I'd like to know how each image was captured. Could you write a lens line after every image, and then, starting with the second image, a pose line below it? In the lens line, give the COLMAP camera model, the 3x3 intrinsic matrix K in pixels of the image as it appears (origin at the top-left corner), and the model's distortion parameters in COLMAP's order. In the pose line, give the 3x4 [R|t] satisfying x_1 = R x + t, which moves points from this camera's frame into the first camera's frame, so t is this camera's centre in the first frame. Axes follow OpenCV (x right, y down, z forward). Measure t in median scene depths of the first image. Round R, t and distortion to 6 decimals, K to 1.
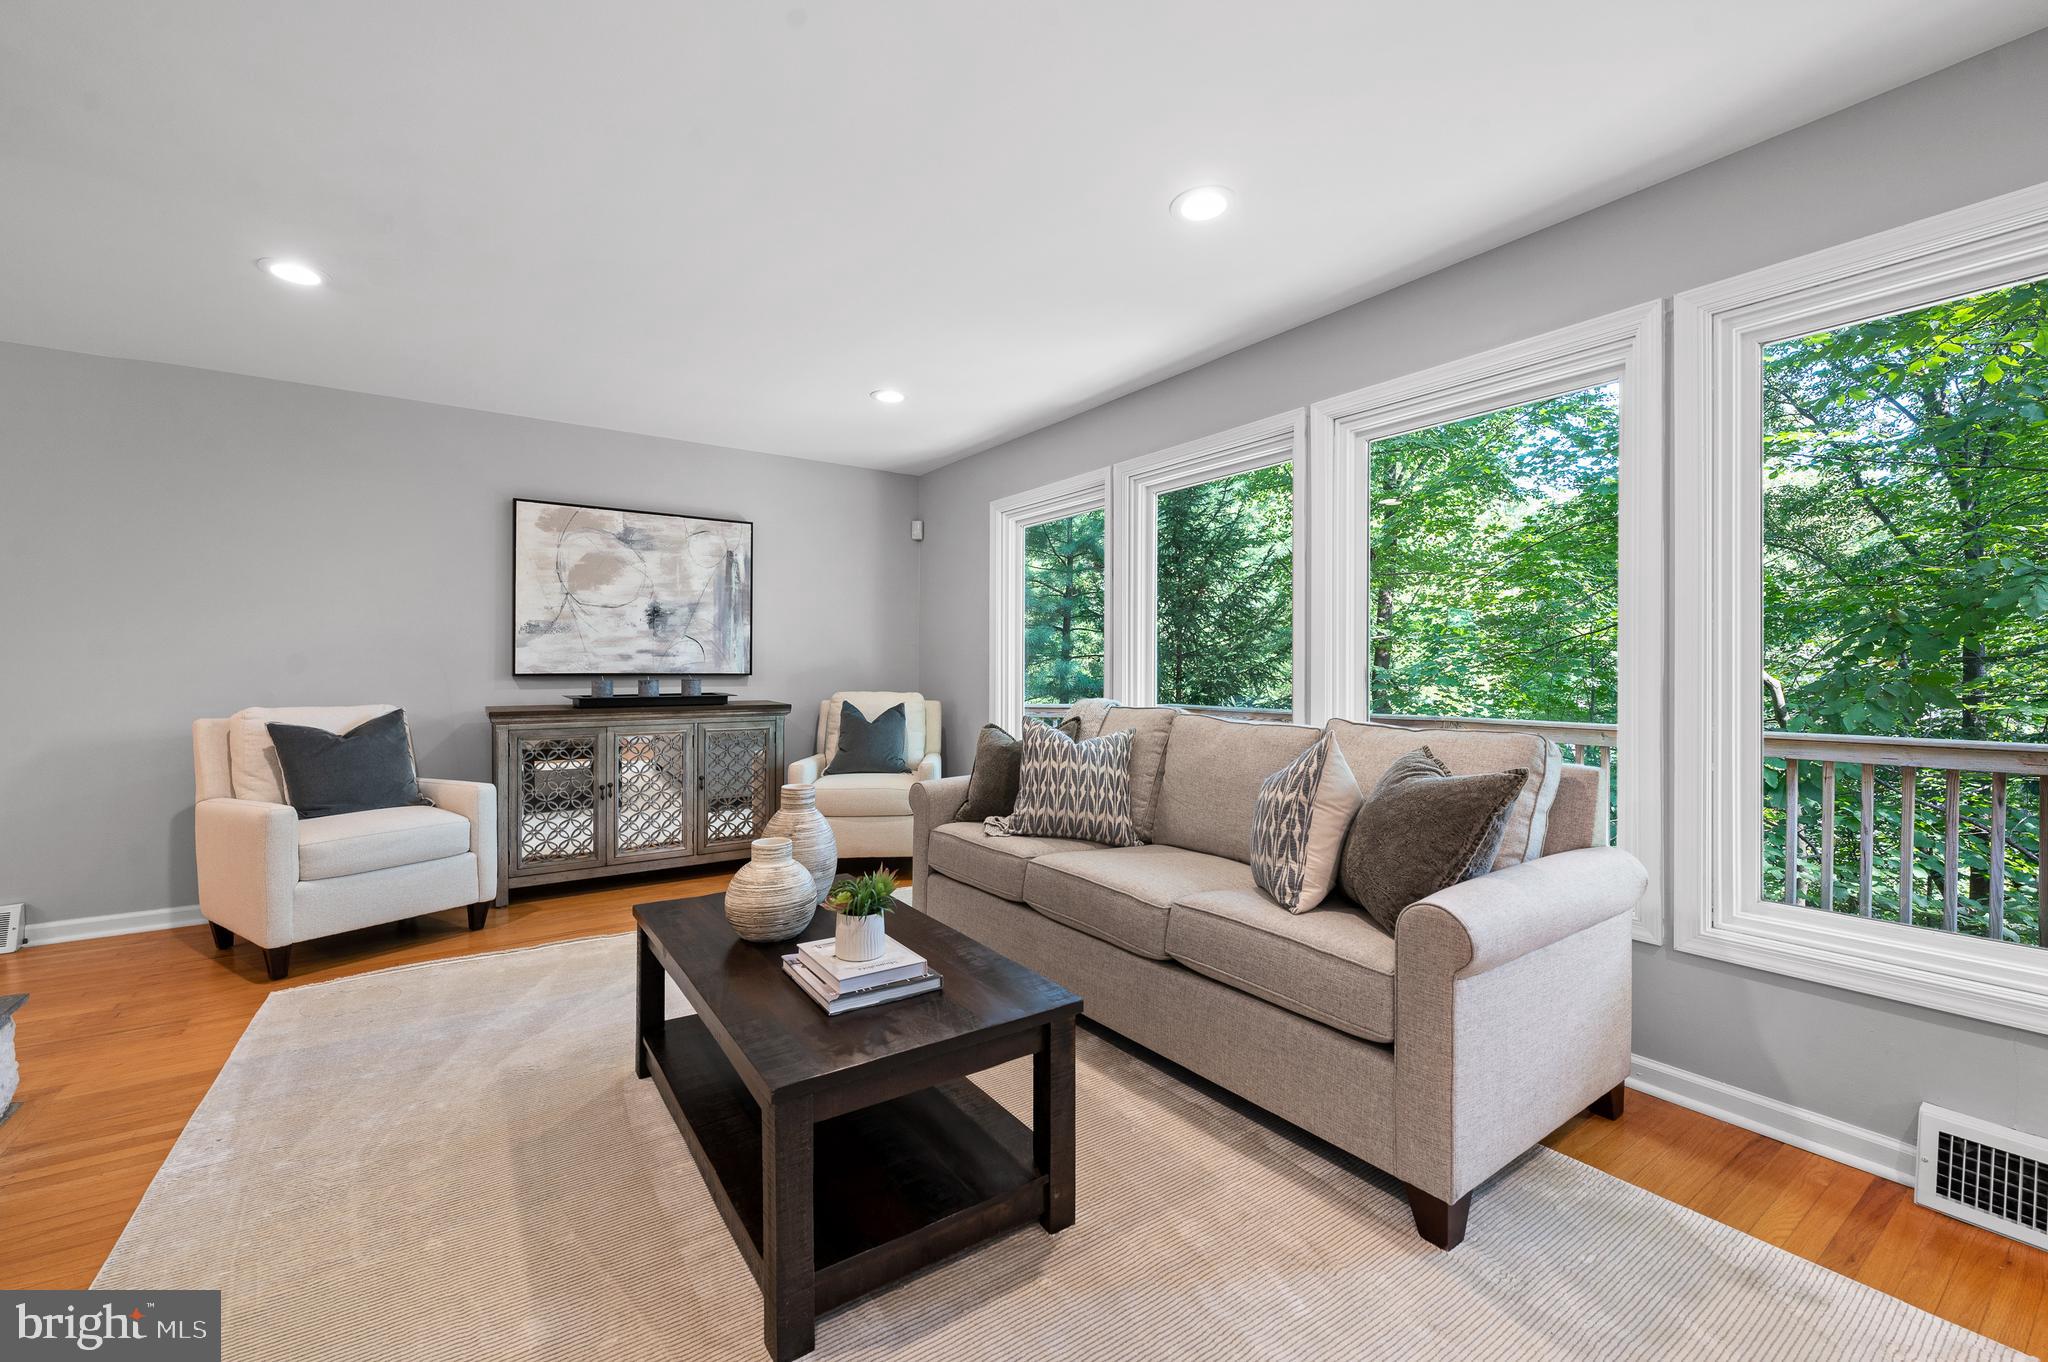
lens RADIAL K [[832.7, 0, 1030.9], [0, 832.7, 675.2], [0, 0, 1]] dist [-0.000298, 0.000527]
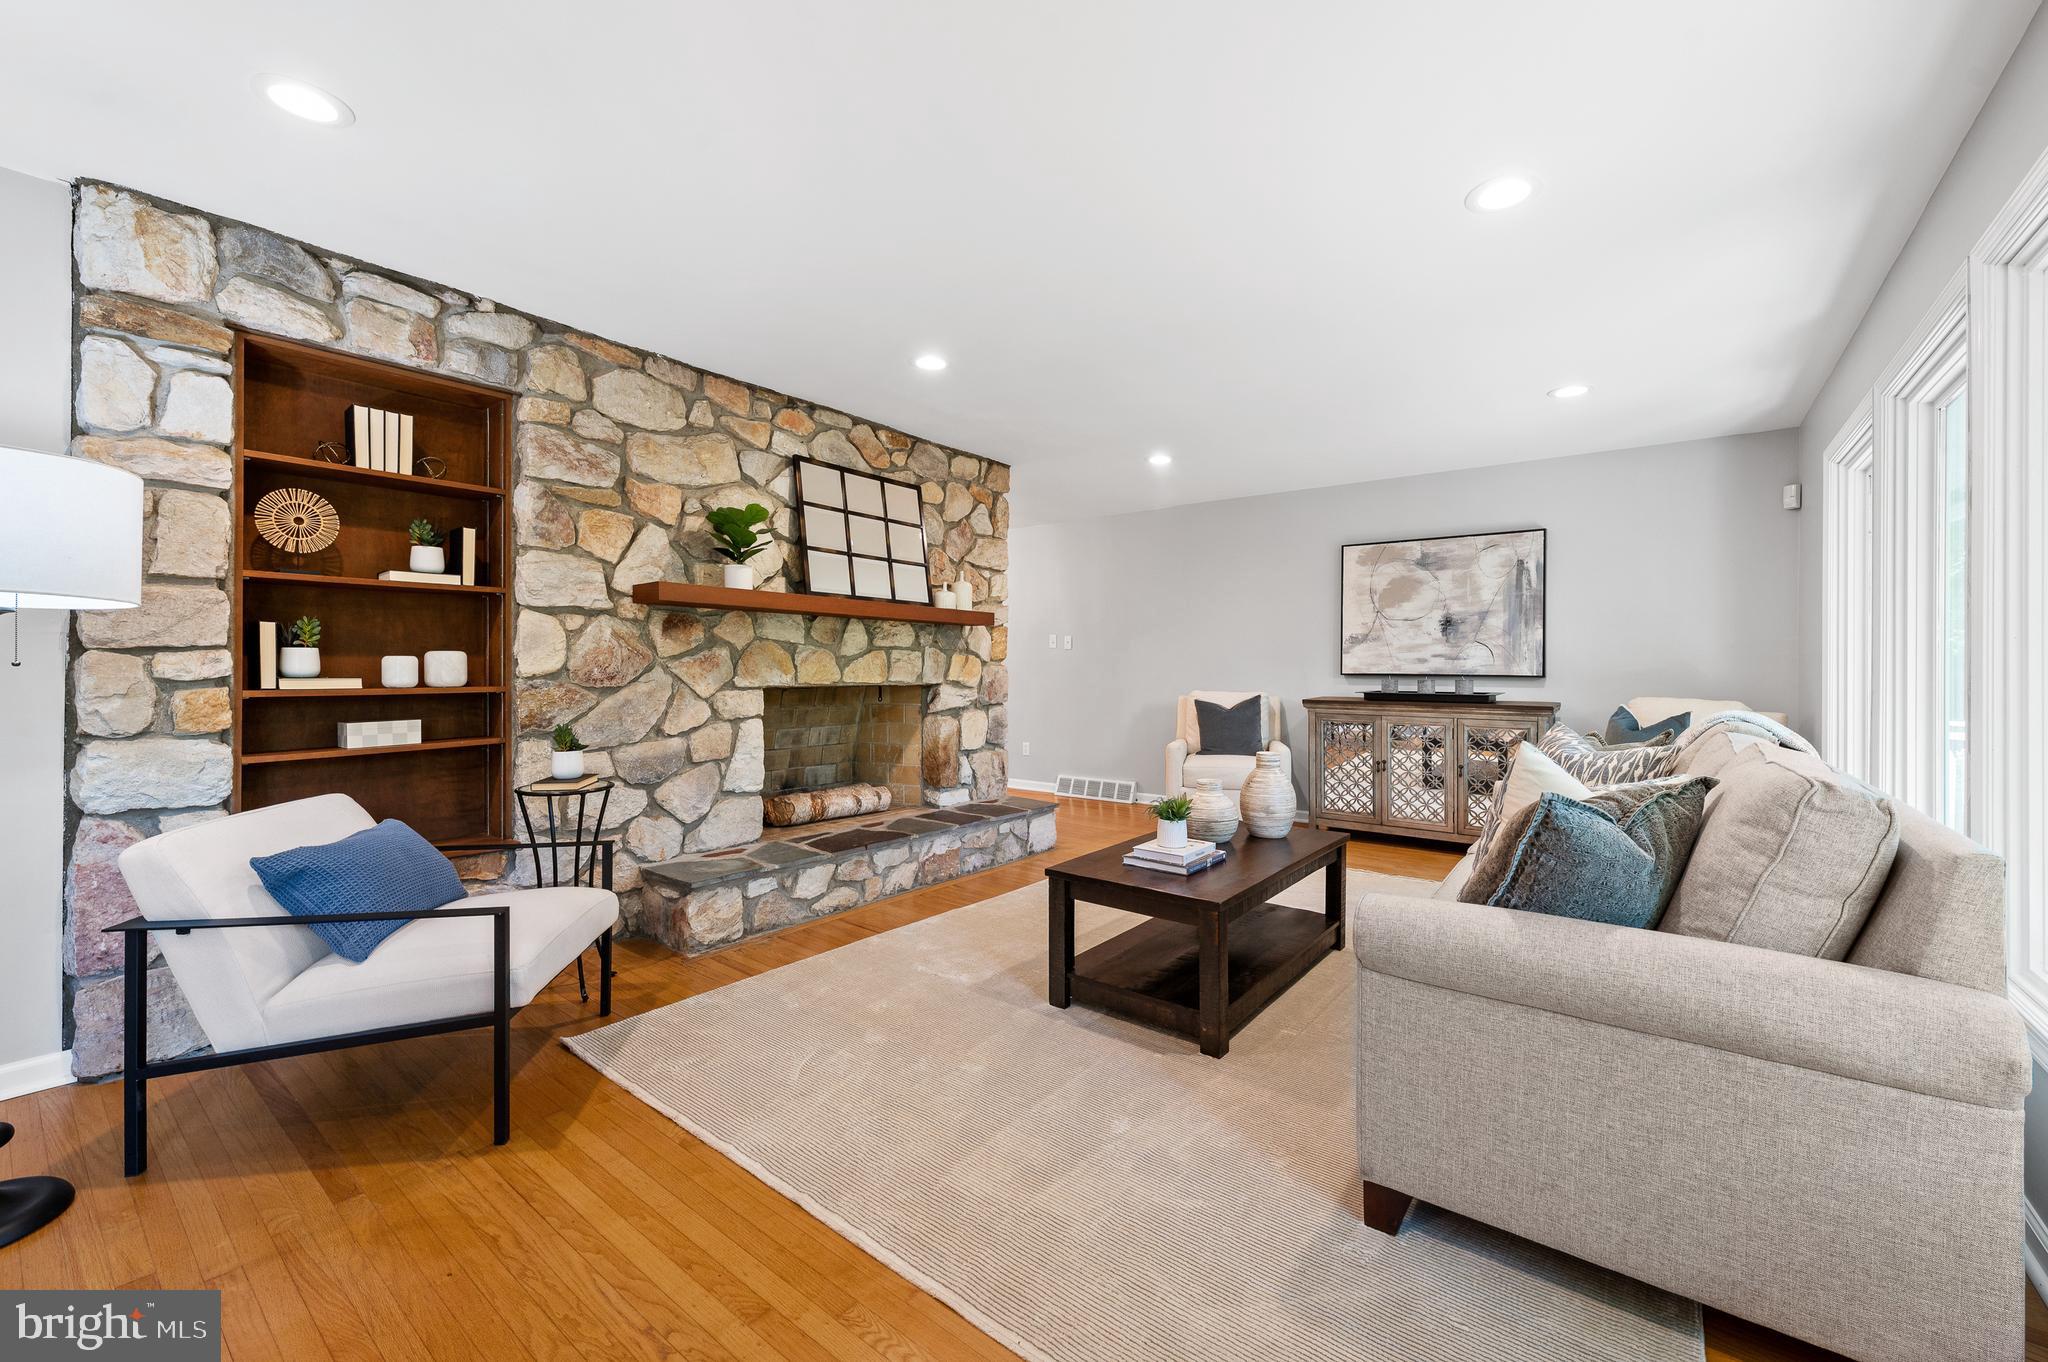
lens RADIAL K [[832.7, 0, 1029.5], [0, 832.7, 671.0], [0, 0, 1]] dist [-0.000298, 0.000527]
pose [[0.288313, 0.004326, -0.957526, 0.509144], [-0.012483, 0.999922, 0.000759, -0.000503], [0.957455, 0.011734, 0.288344, 0.105109]]
